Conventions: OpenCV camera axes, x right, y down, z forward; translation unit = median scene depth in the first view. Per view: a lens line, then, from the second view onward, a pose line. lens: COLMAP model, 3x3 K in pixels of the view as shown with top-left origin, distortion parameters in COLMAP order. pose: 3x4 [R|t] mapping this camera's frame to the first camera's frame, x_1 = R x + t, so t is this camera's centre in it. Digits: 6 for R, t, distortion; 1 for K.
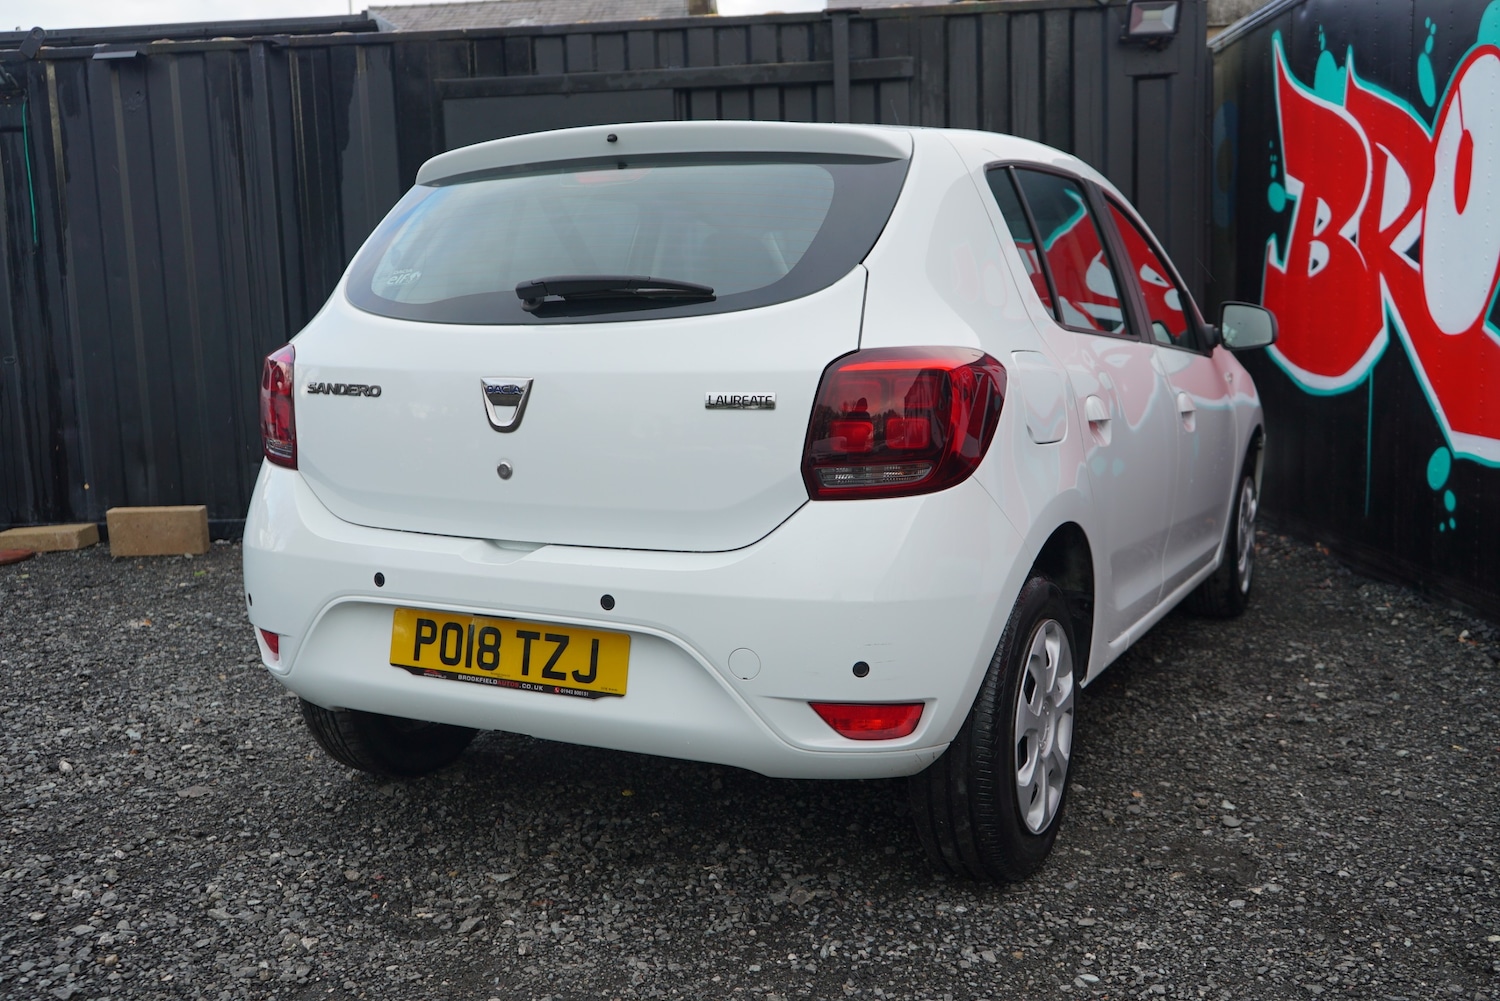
lens RADIAL K [[1438.4, 0, 762.5], [0, 1438.4, 500.6], [0, 0, 1]] dist [0.006130, 0.000000]
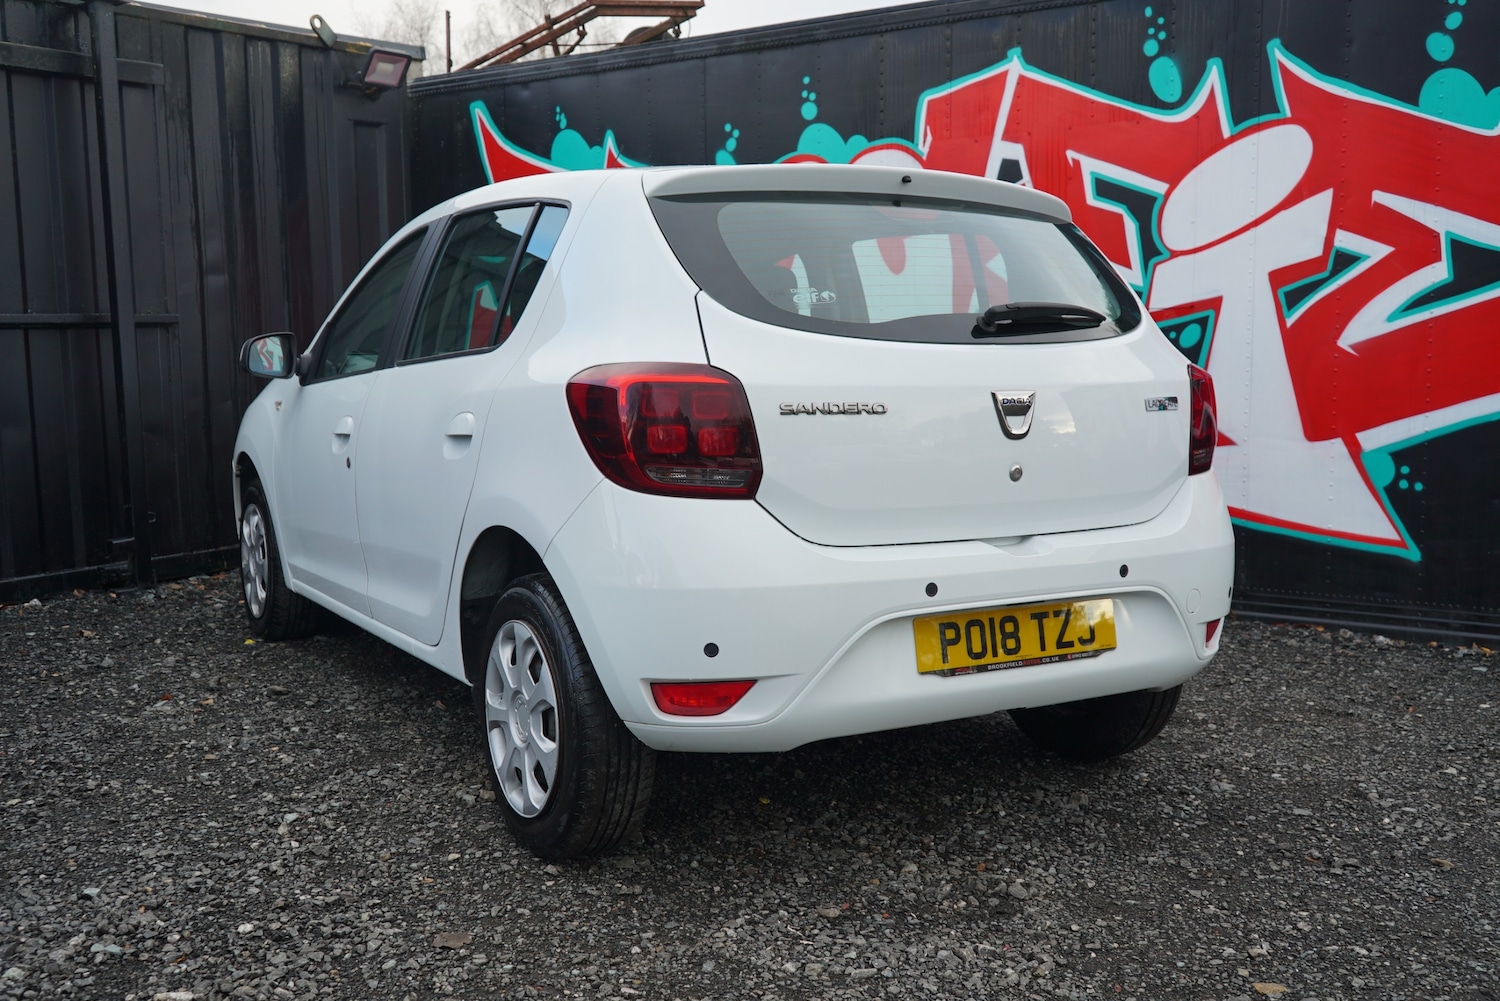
lens RADIAL K [[1438.4, 0, 746.9], [0, 1438.4, 505.2], [0, 0, 1]] dist [0.006130, 0.000000]
pose [[0.550479, -0.079317, 0.831073, -0.966005], [0.102822, 0.994339, 0.026793, -0.037843], [-0.828493, 0.070704, 0.555518, 0.432608]]
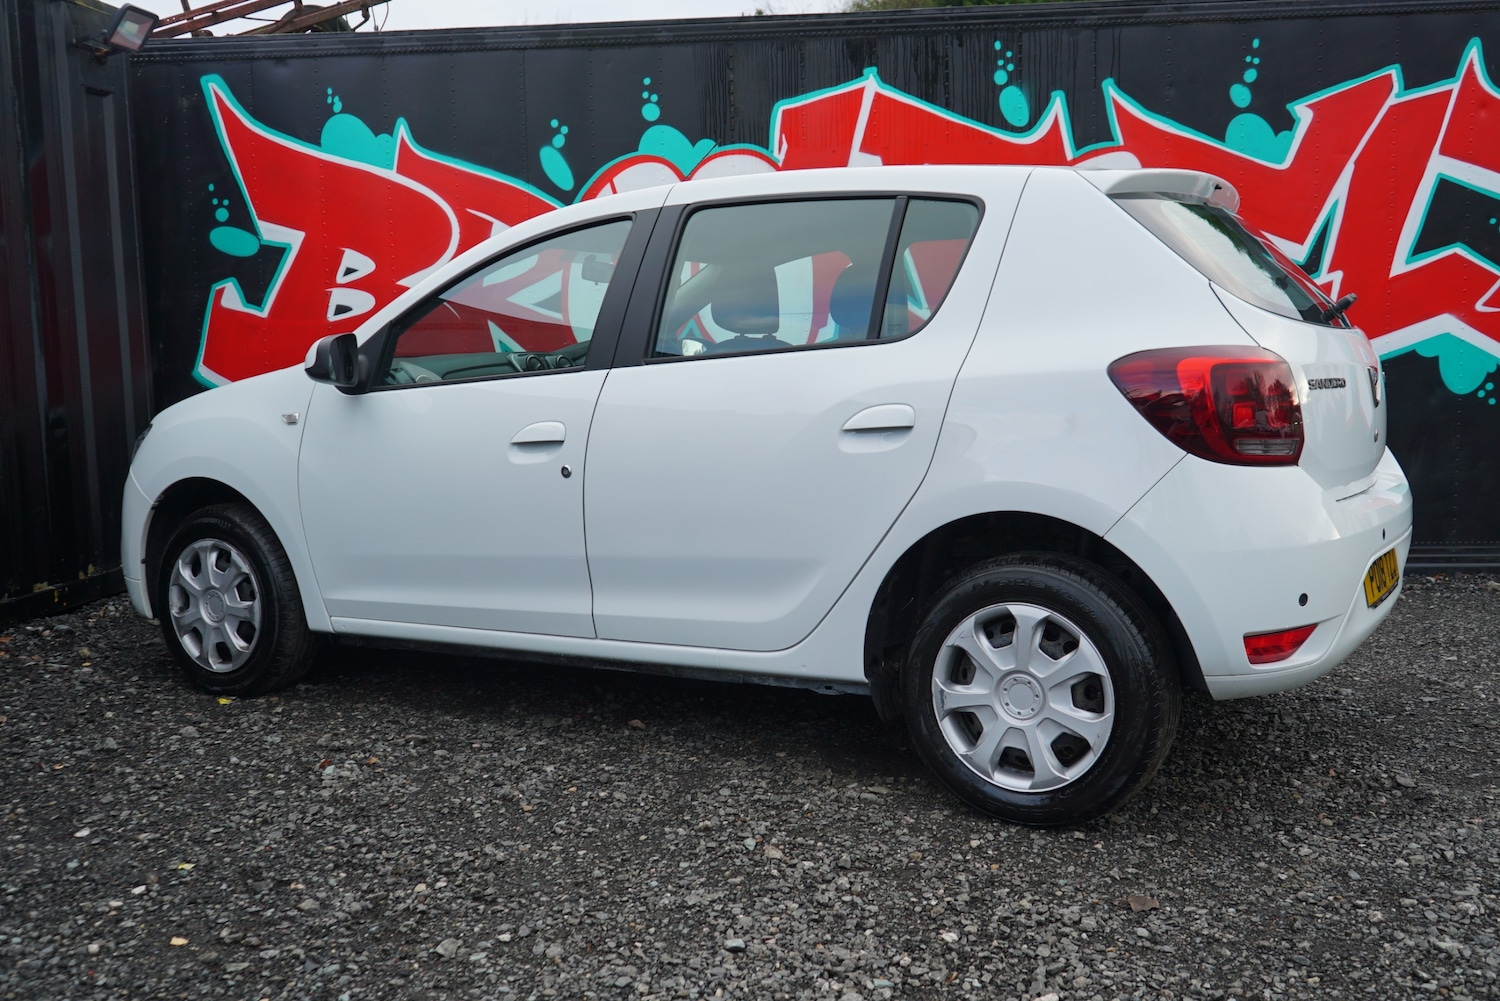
lens RADIAL K [[1438.4, 0, 747.9], [0, 1438.4, 507.0], [0, 0, 1]] dist [0.006130, 0.000000]
pose [[0.084447, -0.097090, 0.991687, -1.231660], [0.145912, 0.985718, 0.084081, -0.121627], [-0.985687, 0.137598, 0.097407, 1.141520]]
